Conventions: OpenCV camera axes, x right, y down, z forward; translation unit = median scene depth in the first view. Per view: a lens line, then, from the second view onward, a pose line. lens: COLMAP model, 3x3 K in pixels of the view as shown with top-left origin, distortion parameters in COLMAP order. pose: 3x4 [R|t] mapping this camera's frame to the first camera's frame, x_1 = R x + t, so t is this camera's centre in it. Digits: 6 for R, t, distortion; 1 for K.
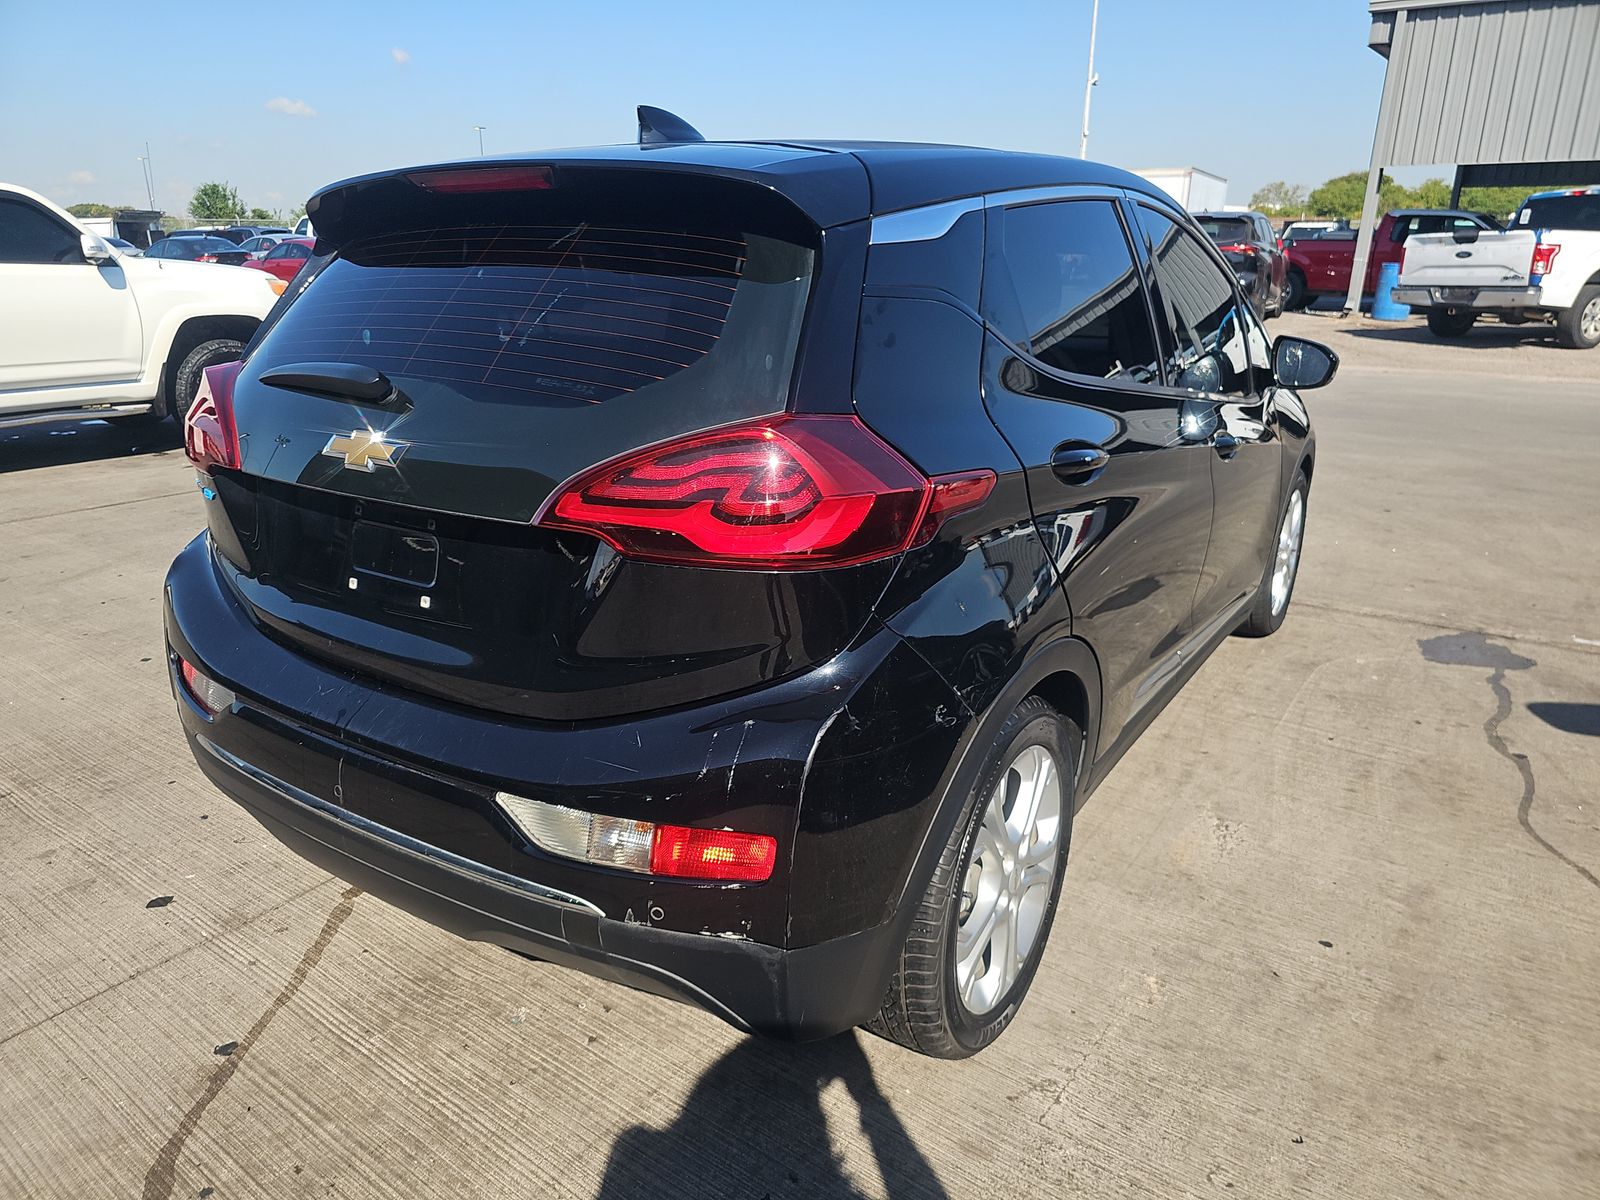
lens RADIAL K [[1087.6, 0, 758.4], [0, 1087.6, 574.7], [0, 0, 1]] dist [0.035178, -0.037384]
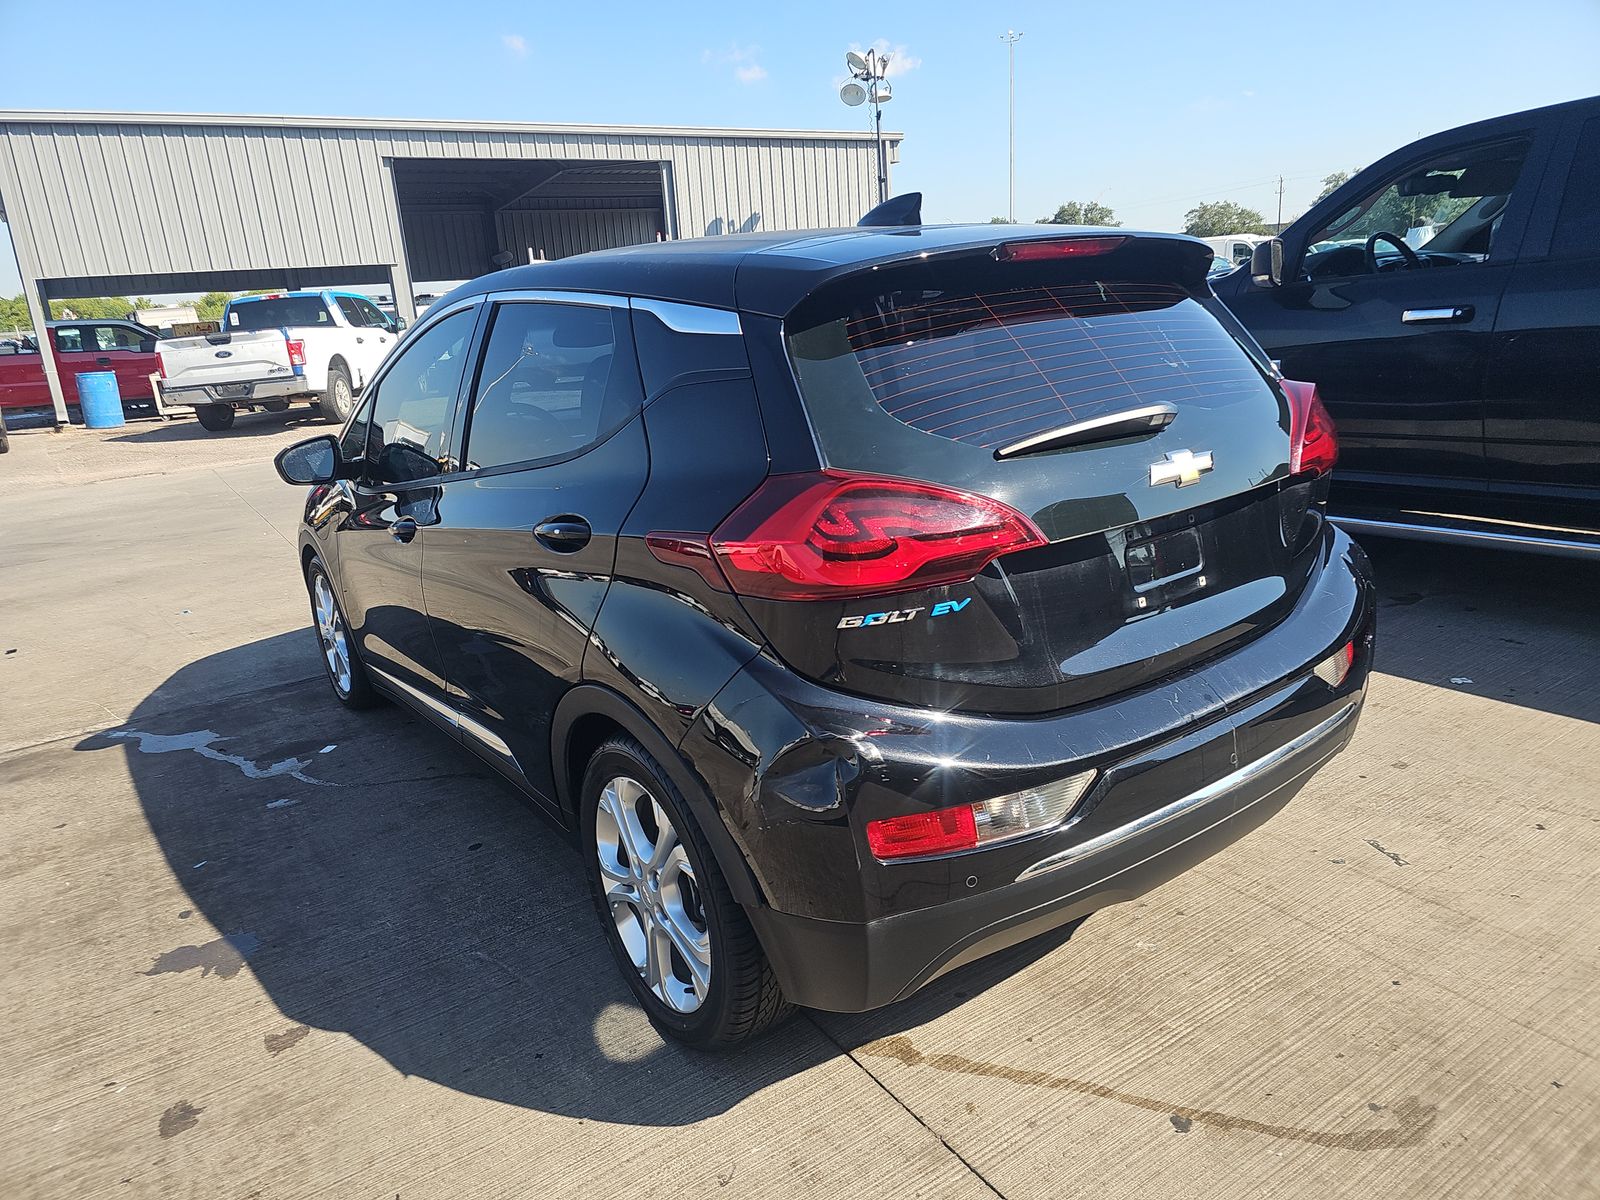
lens RADIAL K [[1090.3, 0, 796.9], [0, 1090.3, 583.0], [0, 0, 1]] dist [0.041390, -0.048114]
pose [[0.324611, -0.259035, 0.909686, -0.232439], [0.340319, 0.929343, 0.143193, -0.045162], [-0.882502, 0.263102, 0.389830, 0.136944]]
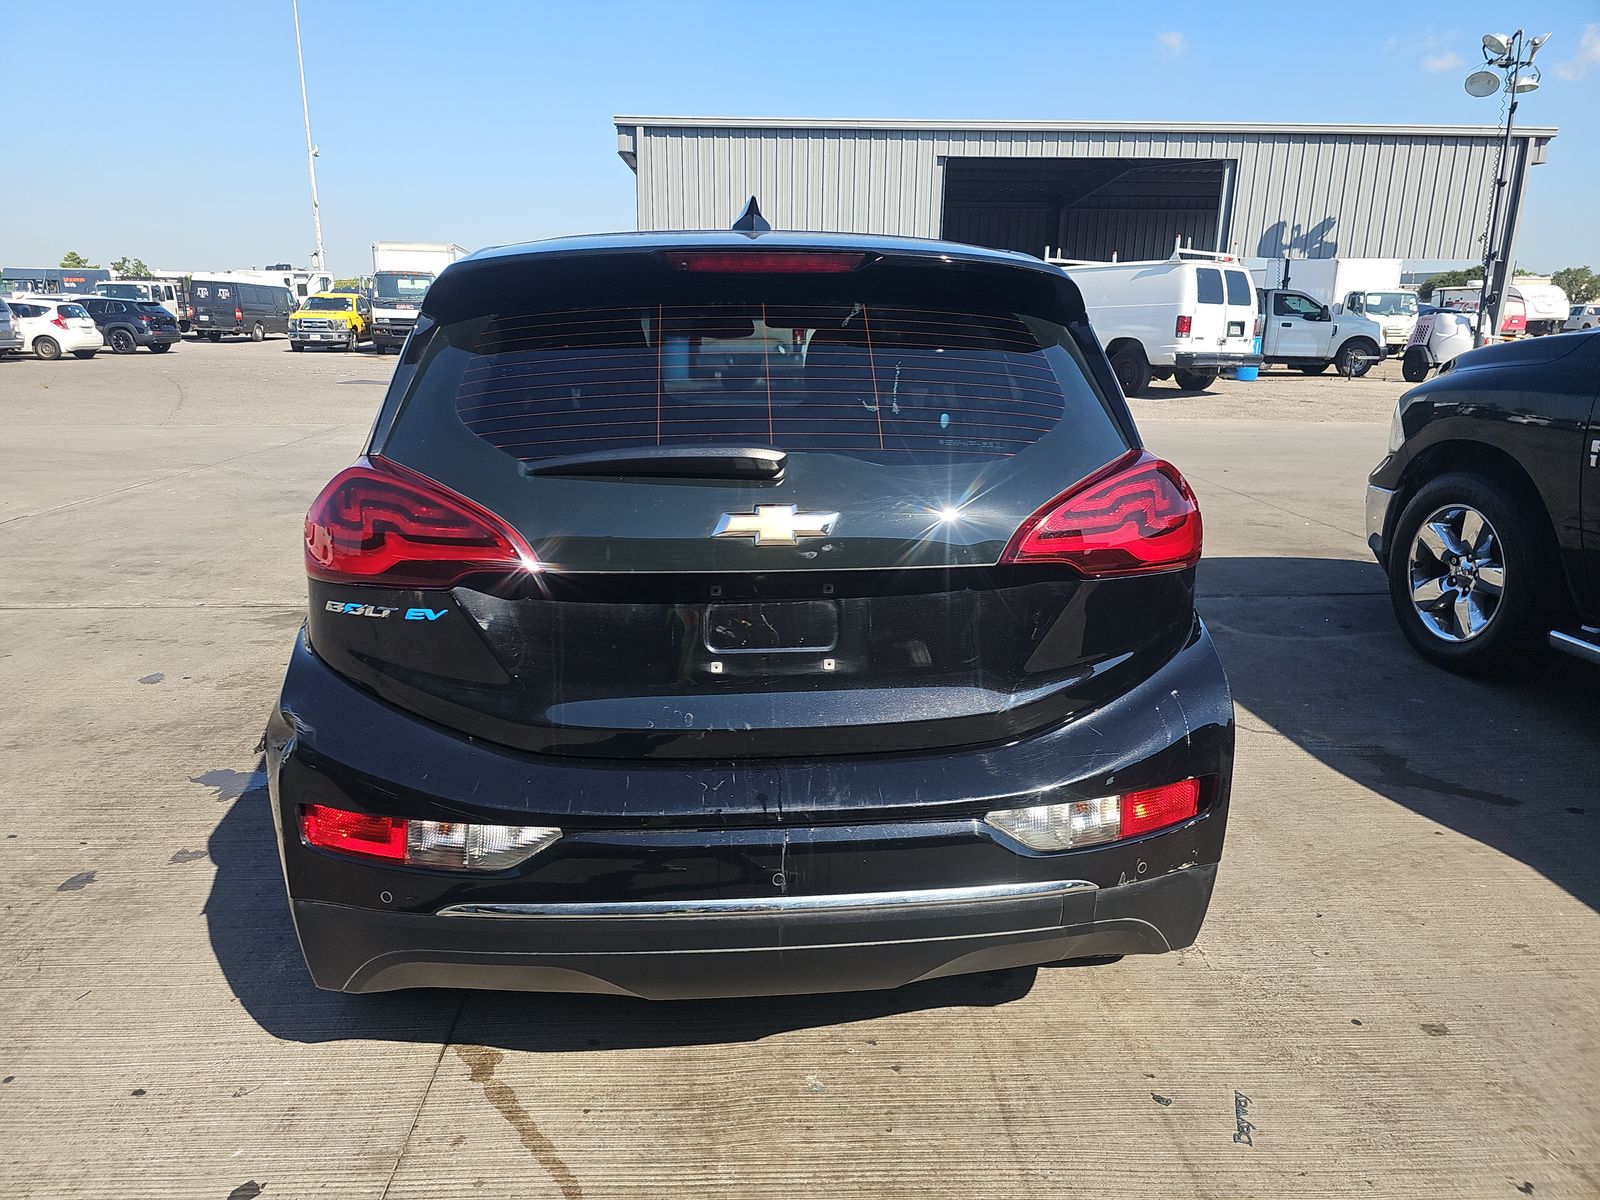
lens RADIAL K [[1092.6, 0, 775.8], [0, 1092.6, 547.9], [0, 0, 1]] dist [0.045688, -0.056553]
pose [[0.778215, -0.124195, 0.615594, -0.141911], [0.175240, 0.984258, -0.022962, -0.010206], [-0.603052, 0.125746, 0.787729, 0.030977]]
